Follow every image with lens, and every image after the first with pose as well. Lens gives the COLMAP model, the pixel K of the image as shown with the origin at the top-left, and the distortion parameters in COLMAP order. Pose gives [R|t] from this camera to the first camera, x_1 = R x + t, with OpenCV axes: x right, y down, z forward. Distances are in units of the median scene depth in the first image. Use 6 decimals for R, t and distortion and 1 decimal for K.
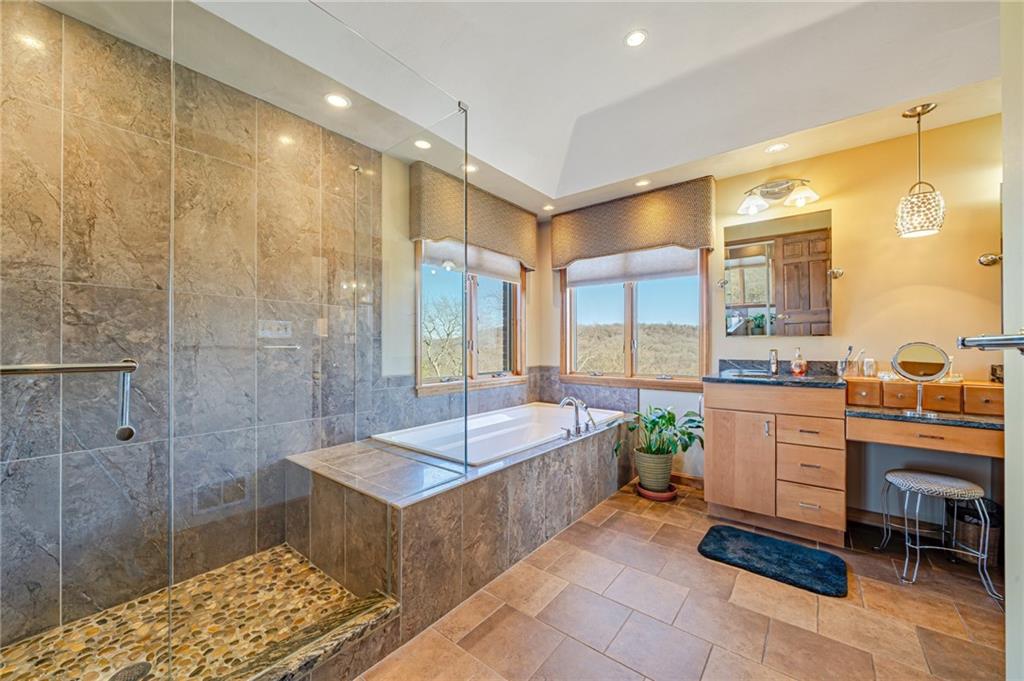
lens RADIAL K [[384.7, 0, 513.7], [0, 384.7, 343.6], [0, 0, 1]] dist [-0.003236, -0.000471]
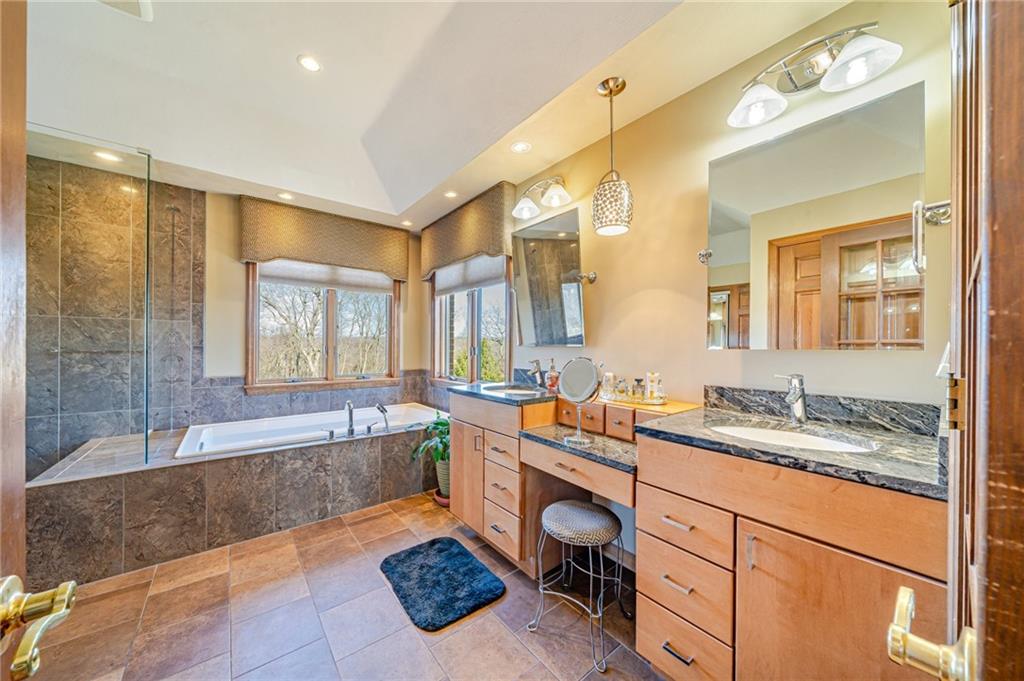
lens RADIAL K [[352.3, 0, 510.8], [0, 352.3, 343.3], [0, 0, 1]] dist [-0.000914, 0.000141]
pose [[0.973932, 0.004811, -0.226790, 0.932653], [-0.004691, 0.999988, 0.001067, -0.029550], [0.226793, 0.000024, 0.973943, 0.160082]]
